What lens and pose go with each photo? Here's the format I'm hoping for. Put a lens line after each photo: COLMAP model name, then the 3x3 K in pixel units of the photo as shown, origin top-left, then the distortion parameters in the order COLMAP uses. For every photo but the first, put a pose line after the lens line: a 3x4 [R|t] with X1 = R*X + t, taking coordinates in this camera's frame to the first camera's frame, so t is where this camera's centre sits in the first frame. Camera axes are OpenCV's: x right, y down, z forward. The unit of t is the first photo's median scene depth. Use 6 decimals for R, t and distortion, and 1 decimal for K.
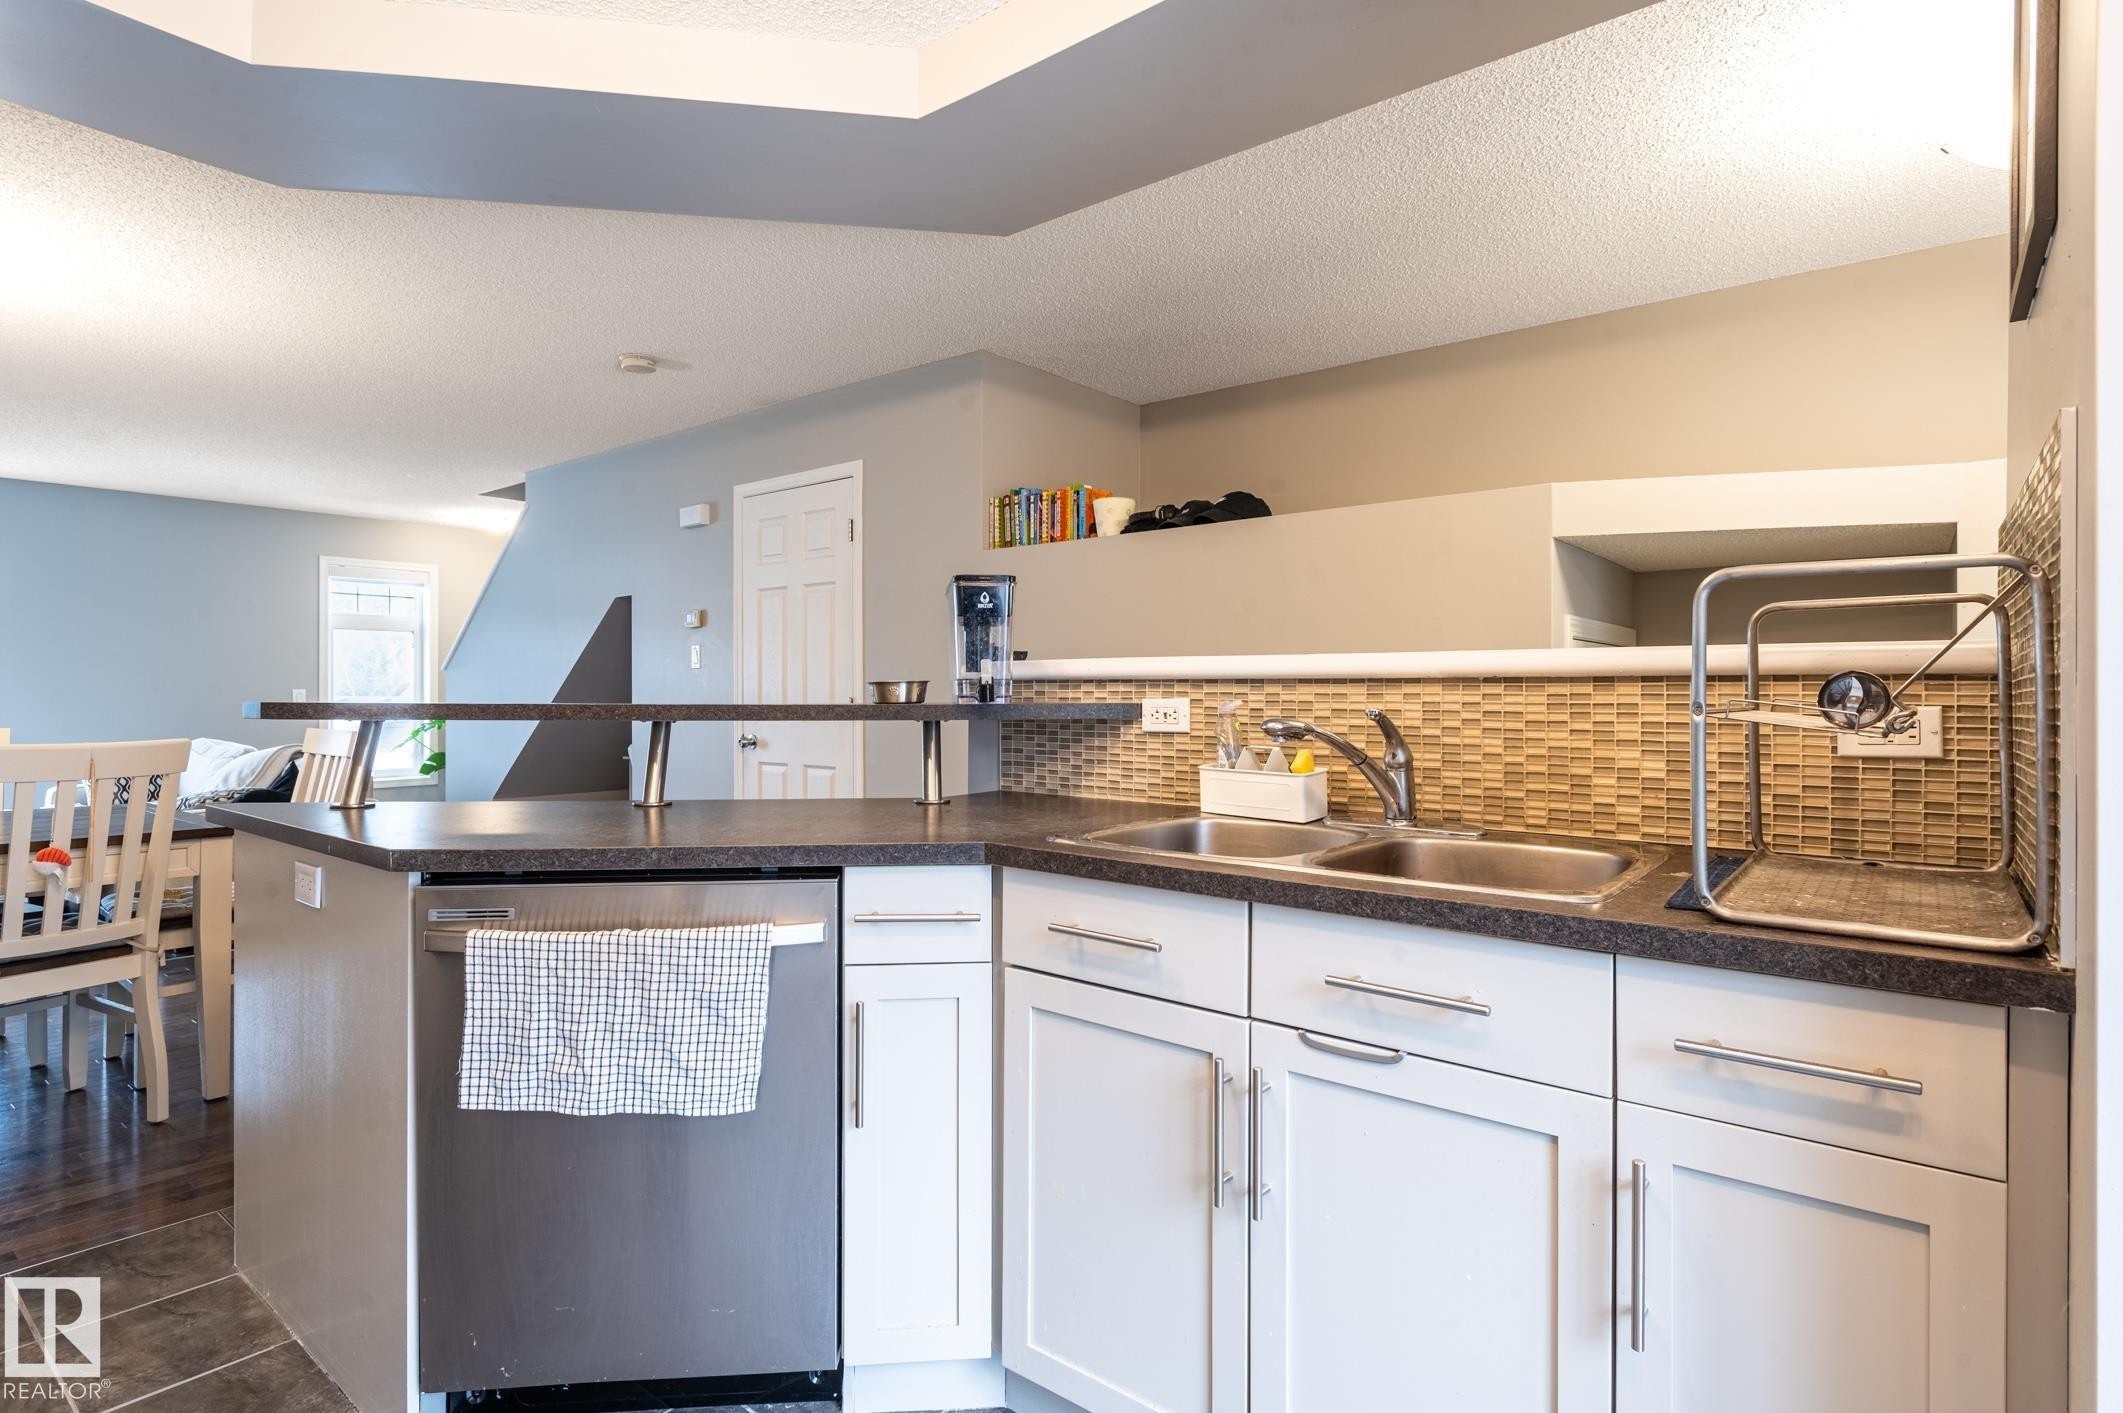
lens RADIAL K [[1079.4, 0, 1044.2], [0, 1079.4, 690.2], [0, 0, 1]] dist [0.006299, -0.003762]
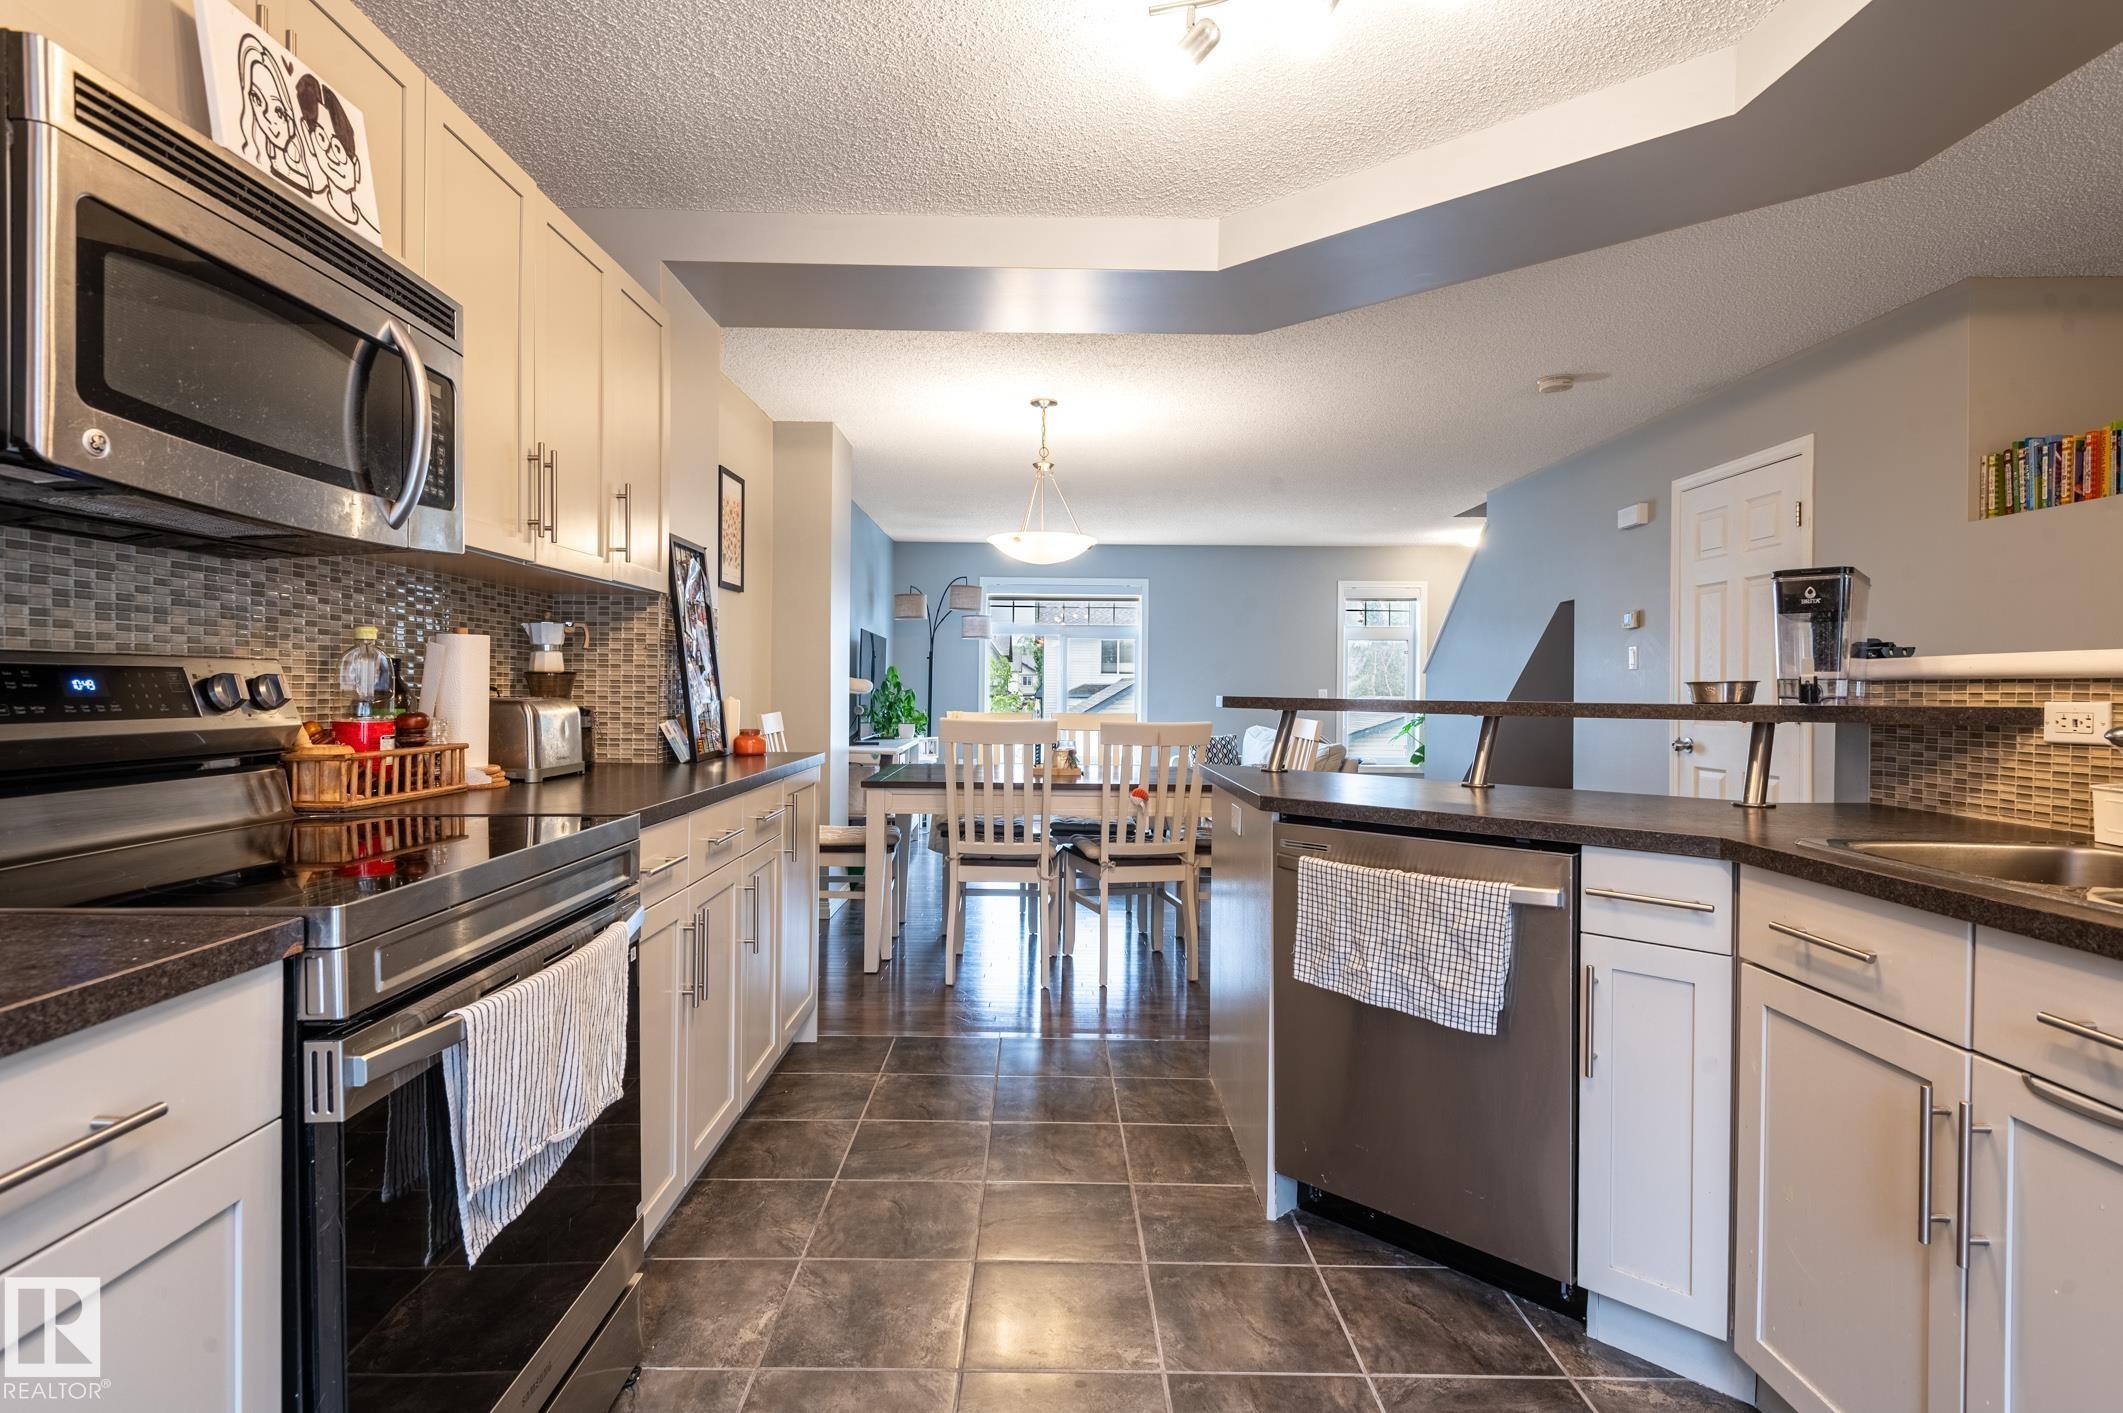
lens RADIAL K [[1079.4, 0, 1051.7], [0, 1079.4, 695.7], [0, 0, 1]] dist [0.006299, -0.003762]
pose [[0.635631, 0.008661, -0.771944, 0.298841], [-0.005796, 0.999962, 0.006447, 0.002612], [0.771971, 0.000377, 0.635658, -0.132264]]
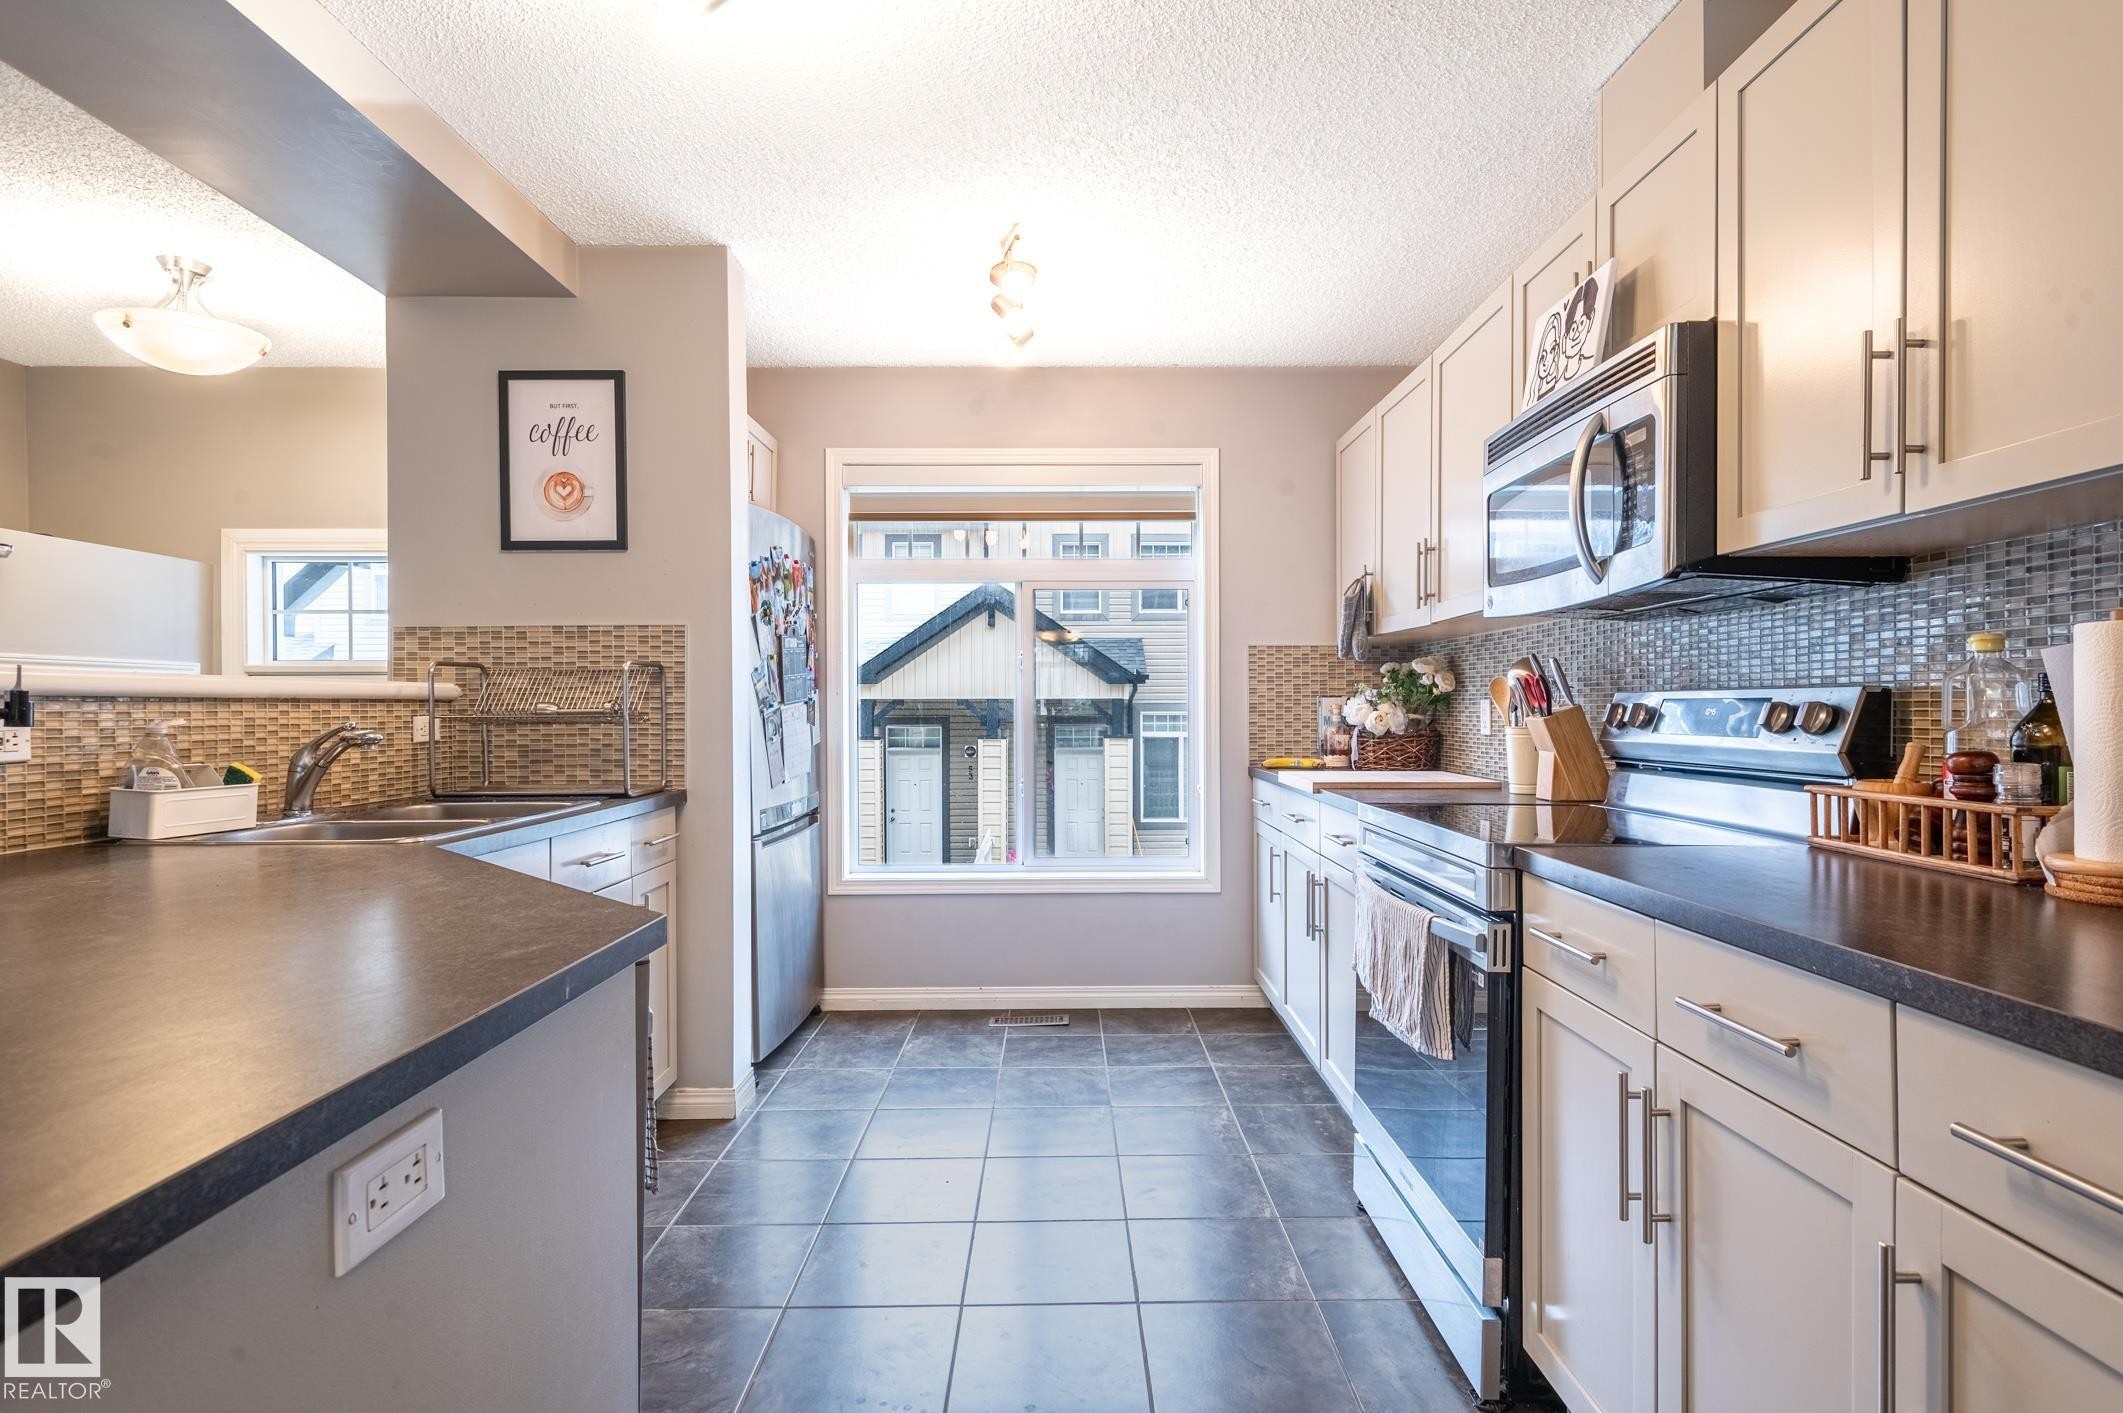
lens RADIAL K [[1079.4, 0, 1073.7], [0, 1079.4, 705.9], [0, 0, 1]] dist [0.006299, -0.003762]
pose [[-0.641011, -0.000425, 0.767532, -1.177858], [0.000026, 1.000000, 0.000576, -0.003344], [-0.767532, 0.000389, -0.641011, 1.079229]]
